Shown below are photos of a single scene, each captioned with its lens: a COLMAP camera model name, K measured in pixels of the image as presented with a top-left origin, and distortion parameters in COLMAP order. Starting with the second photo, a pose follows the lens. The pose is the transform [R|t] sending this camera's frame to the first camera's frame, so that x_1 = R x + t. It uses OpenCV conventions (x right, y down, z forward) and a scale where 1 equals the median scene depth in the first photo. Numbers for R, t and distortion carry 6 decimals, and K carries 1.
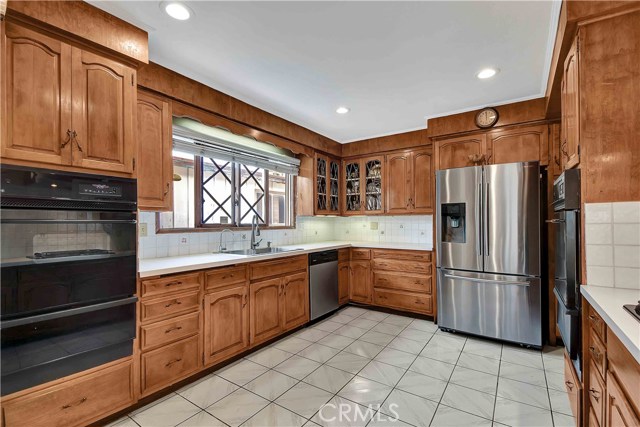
lens RADIAL K [[288.6, 0, 320.0], [0, 288.6, 220.0], [0, 0, 1]] dist [0.024573, -0.026269]
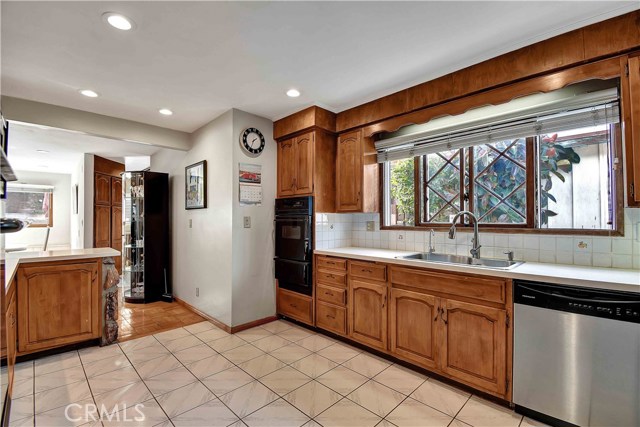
lens RADIAL K [[285.2, 0, 335.1], [0, 285.2, 220.6], [0, 0, 1]] dist [0.000798, -0.000098]
pose [[-0.157723, 0.003607, -0.987477, 0.601557], [0.007946, 0.999966, 0.002383, 0.001412], [0.987451, -0.007470, -0.157746, 0.830128]]
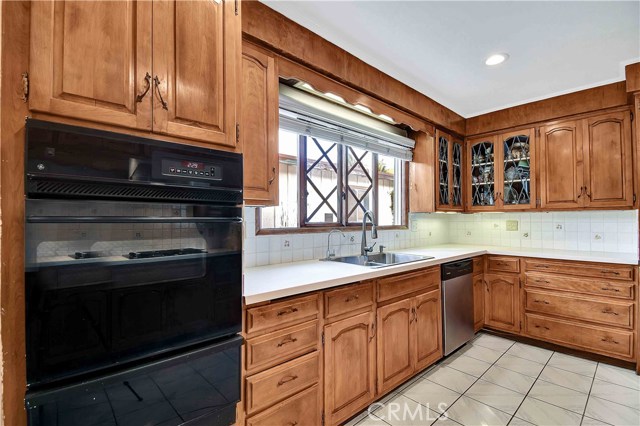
lens RADIAL K [[290.0, 0, 322.0], [0, 290.0, 216.9], [0, 0, 1]] dist [-0.000754, -0.000693]
pose [[0.973574, -0.001675, -0.228365, -0.180681], [0.000765, 0.999991, -0.004073, 0.000867], [0.228370, 0.003791, 0.973567, 0.239748]]
